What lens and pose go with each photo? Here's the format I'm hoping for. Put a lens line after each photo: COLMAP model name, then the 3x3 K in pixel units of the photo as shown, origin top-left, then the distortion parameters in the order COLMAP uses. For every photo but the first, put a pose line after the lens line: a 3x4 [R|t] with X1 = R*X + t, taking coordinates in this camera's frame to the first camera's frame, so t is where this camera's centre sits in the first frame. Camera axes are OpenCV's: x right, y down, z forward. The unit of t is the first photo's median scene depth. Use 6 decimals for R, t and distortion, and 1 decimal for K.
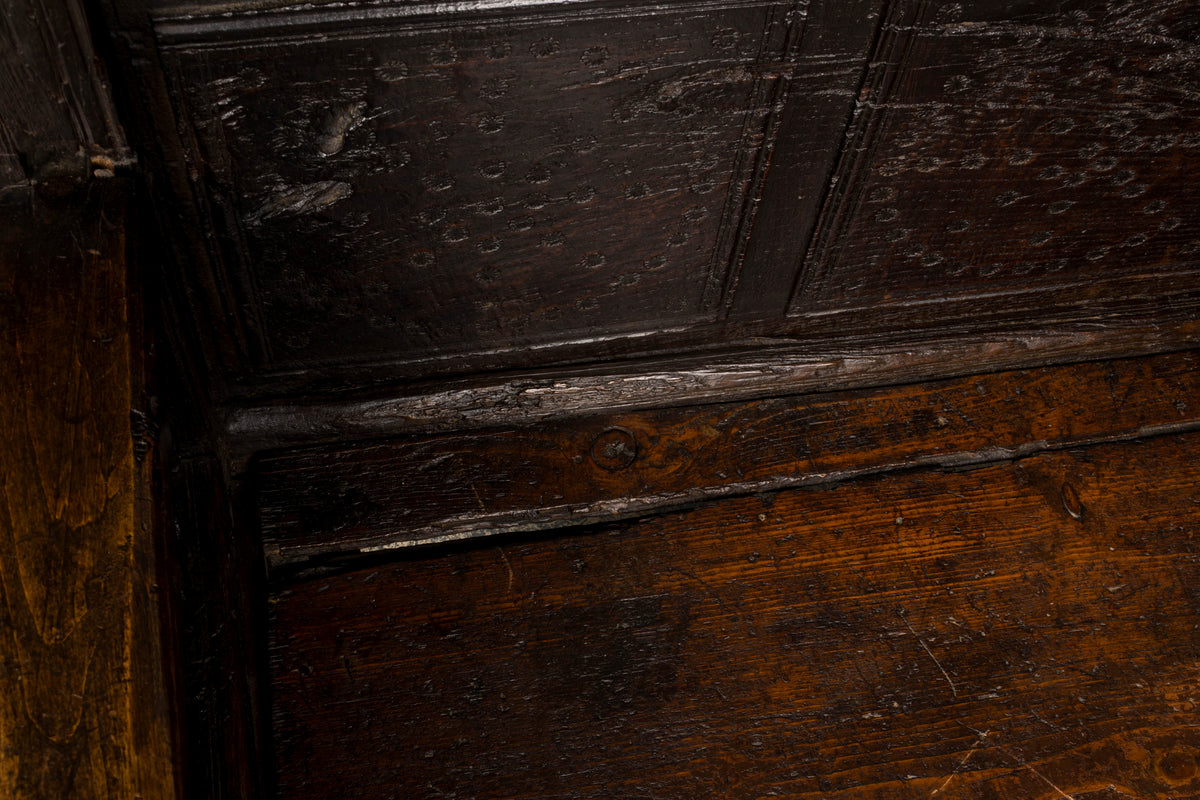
lens RADIAL K [[1686.6, 0, 650.3], [0, 1686.6, 395.2], [0, 0, 1]] dist [0.049193, 0.000000]
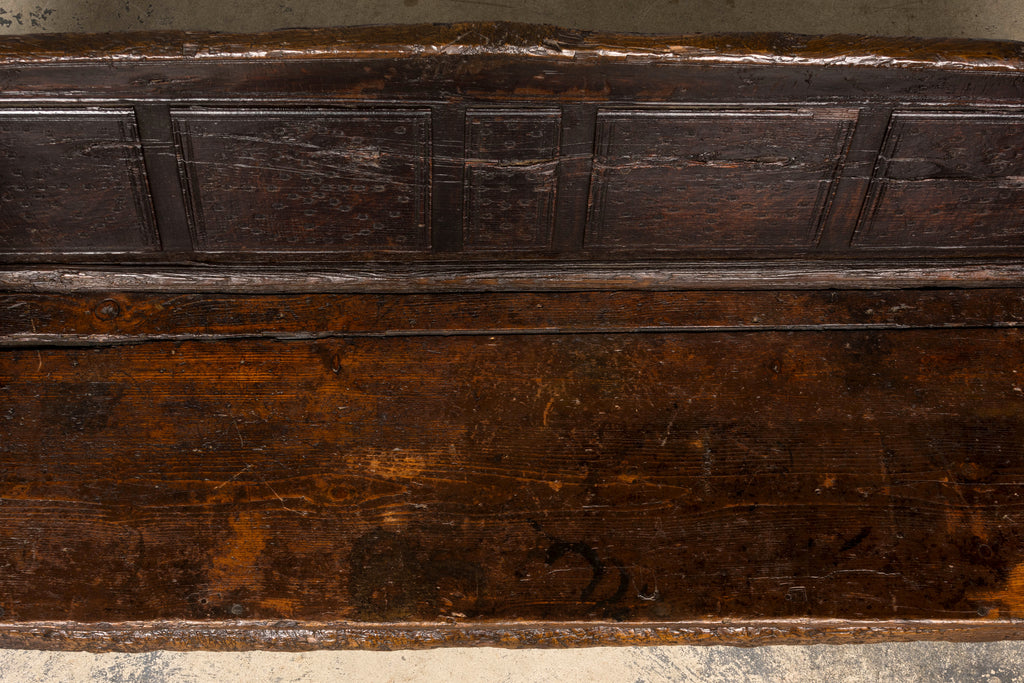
lens RADIAL K [[2473.1, 0, 561.5], [0, 2473.1, 361.3], [0, 0, 1]] dist [0.000074, 0.000000]
pose [[0.984143, 0.113112, -0.136629, 0.916712], [-0.111974, 0.993582, 0.016012, -0.013901], [0.137563, -0.000459, 0.990493, -1.812202]]
